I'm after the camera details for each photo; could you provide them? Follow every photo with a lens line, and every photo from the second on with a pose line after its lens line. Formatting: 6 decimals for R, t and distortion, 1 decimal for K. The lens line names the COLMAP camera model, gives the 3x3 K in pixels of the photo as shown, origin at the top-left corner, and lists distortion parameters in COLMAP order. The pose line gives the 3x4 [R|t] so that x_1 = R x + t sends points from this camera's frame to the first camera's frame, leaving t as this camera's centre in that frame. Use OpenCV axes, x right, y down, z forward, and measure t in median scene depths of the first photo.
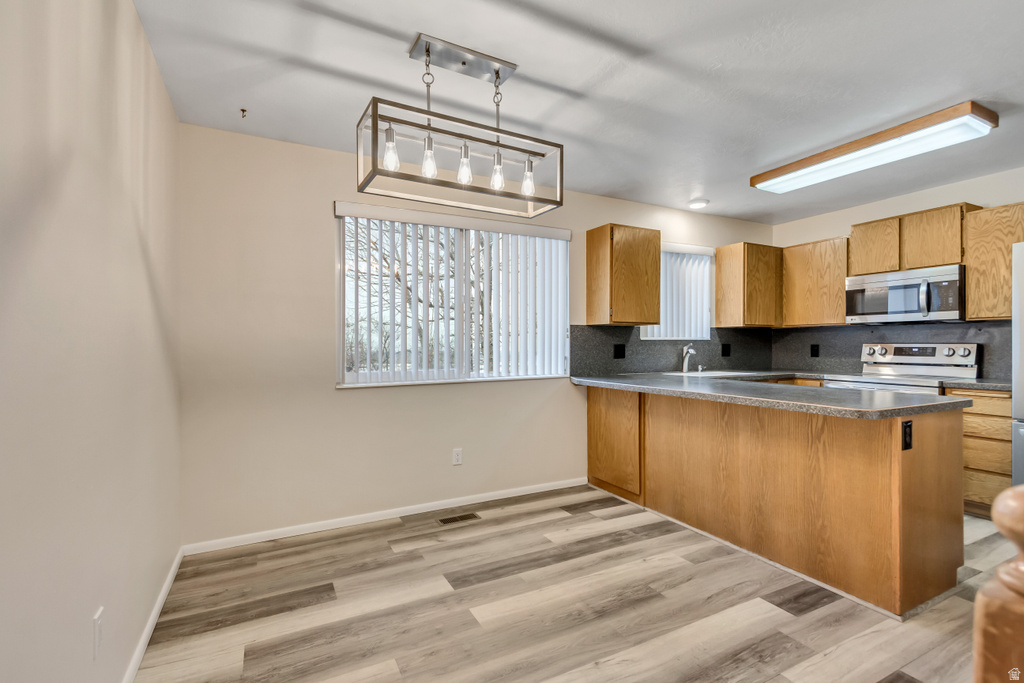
lens RADIAL K [[476.4, 0, 510.5], [0, 476.4, 330.6], [0, 0, 1]] dist [0.000971, -0.000153]
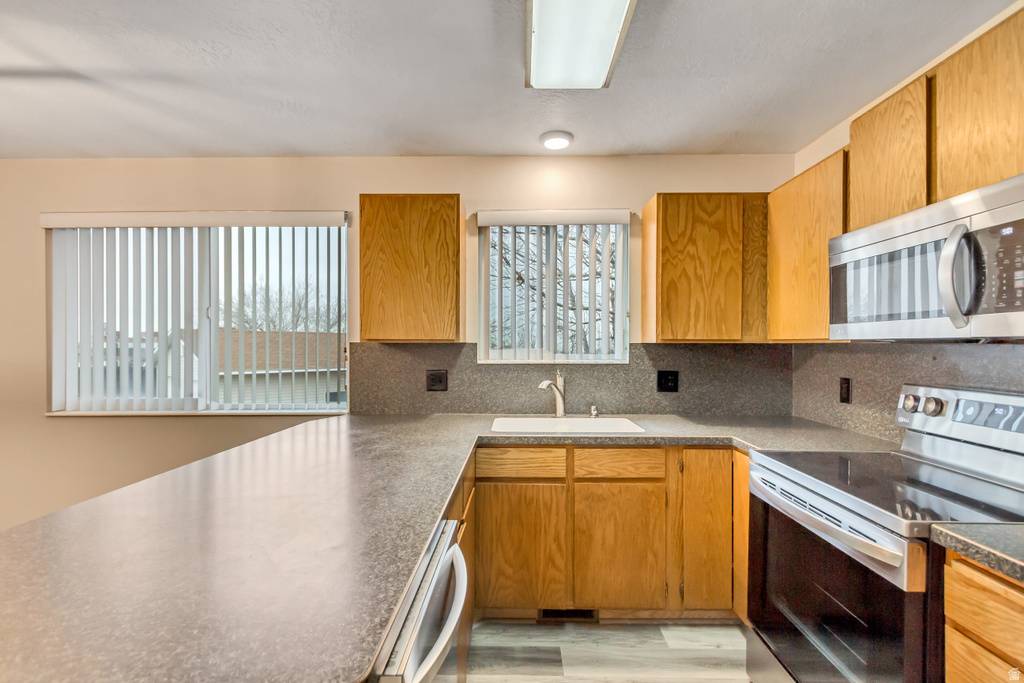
lens RADIAL K [[474.1, 0, 519.3], [0, 474.1, 340.8], [0, 0, 1]] dist [0.002076, -0.000042]
pose [[0.882173, 0.001554, -0.470923, 0.702378], [0.009422, 0.999736, 0.020949, -0.028536], [0.470832, -0.022917, 0.881925, 0.493604]]
